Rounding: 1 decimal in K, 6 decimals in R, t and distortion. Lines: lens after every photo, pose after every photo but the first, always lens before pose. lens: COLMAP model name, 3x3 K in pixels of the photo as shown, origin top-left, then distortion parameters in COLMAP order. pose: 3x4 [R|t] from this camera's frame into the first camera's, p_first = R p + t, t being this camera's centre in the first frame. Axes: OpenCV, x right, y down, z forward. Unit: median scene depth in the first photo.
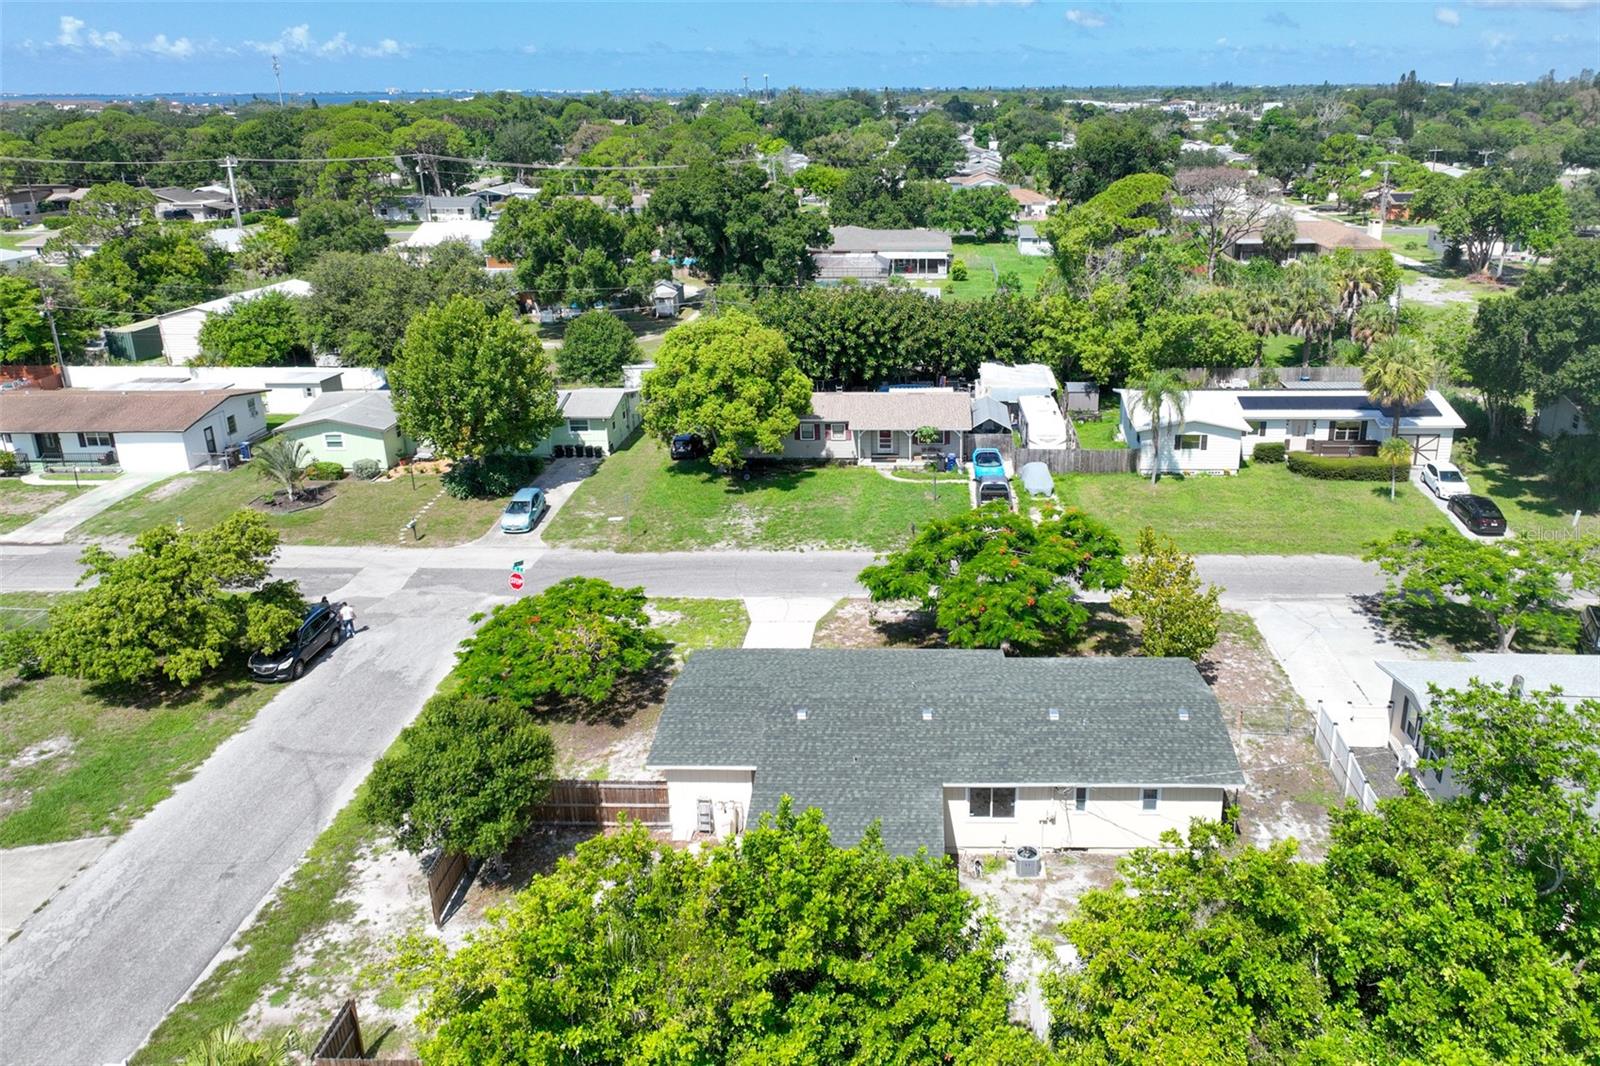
lens RADIAL K [[1144.0, 0, 902.1], [0, 1144.0, 533.5], [0, 0, 1]] dist [0.001097, 0.000342]
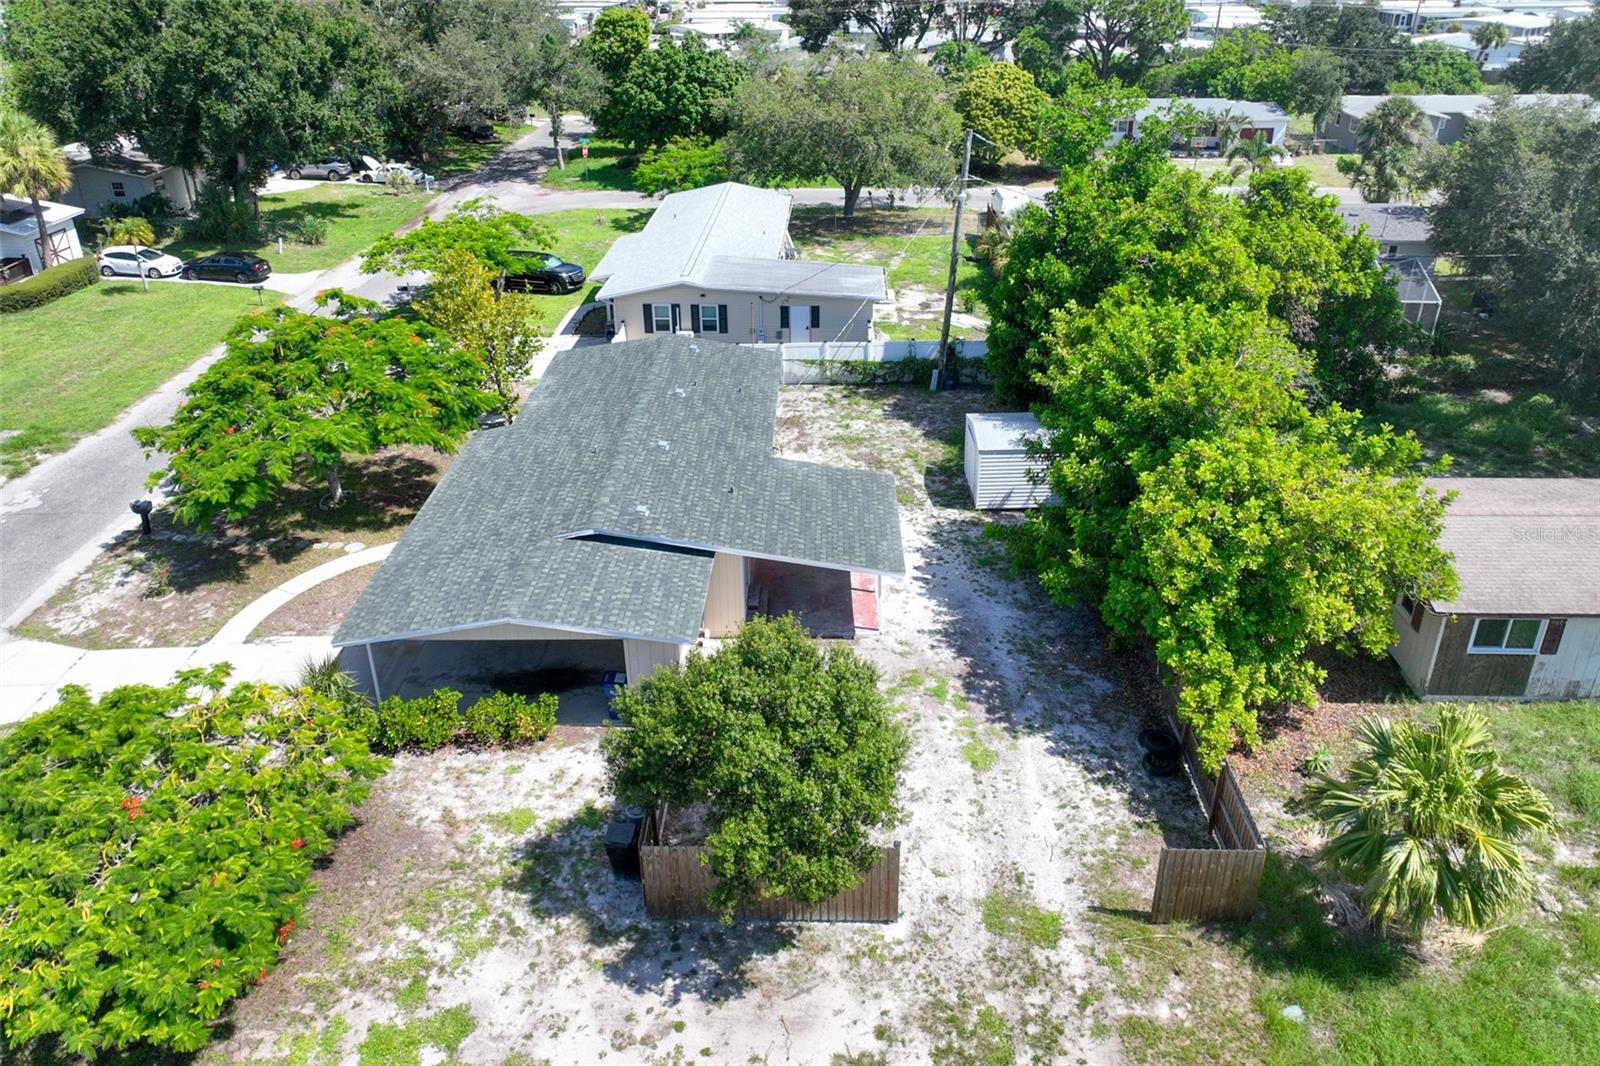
lens RADIAL K [[1158.3, 0, 808.8], [0, 1158.3, 475.5], [0, 0, 1]] dist [0.000931, 0.002499]
pose [[-0.001894, -0.424129, 0.905600, -0.662368], [0.367797, 0.841828, 0.395032, -0.109921], [-0.929904, 0.333825, 0.154399, 0.634751]]
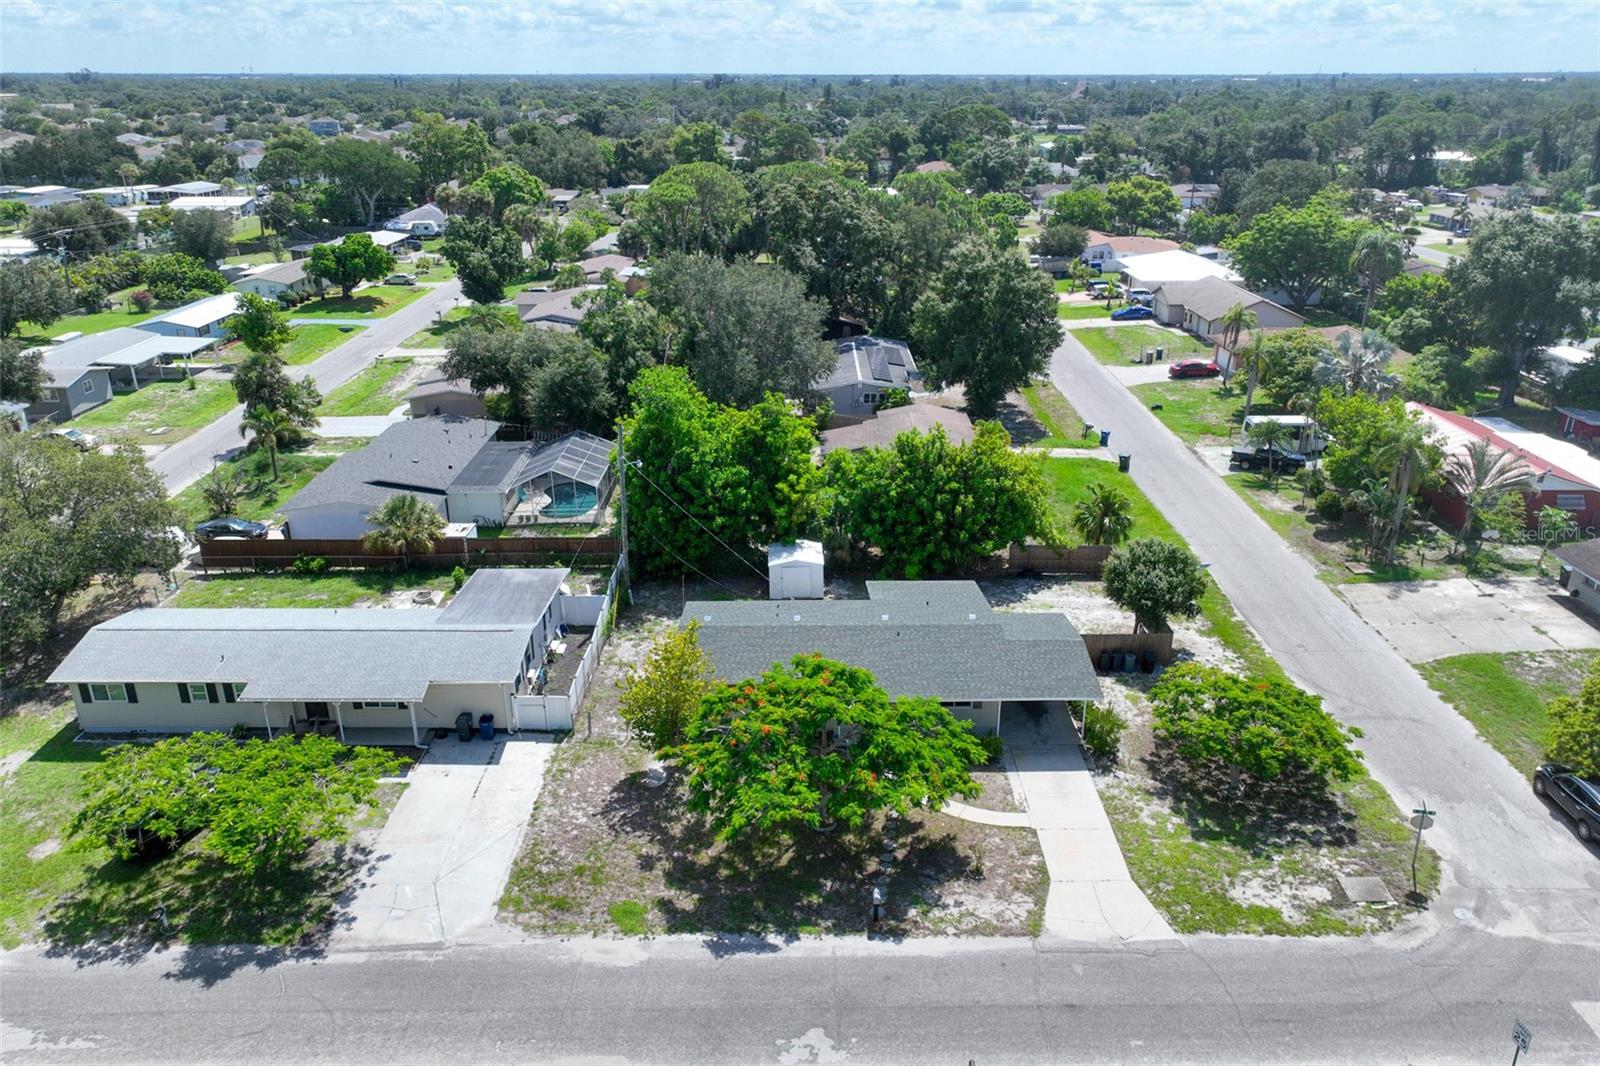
lens RADIAL K [[1151.0, 0, 806.7], [0, 1151.0, 540.4], [0, 0, 1]] dist [0.003252, 0.008951]
pose [[-0.999594, 0.017381, -0.022562, 0.128793], [-0.002816, 0.727991, 0.685581, -0.758770], [0.028342, 0.685366, -0.727647, 1.657191]]
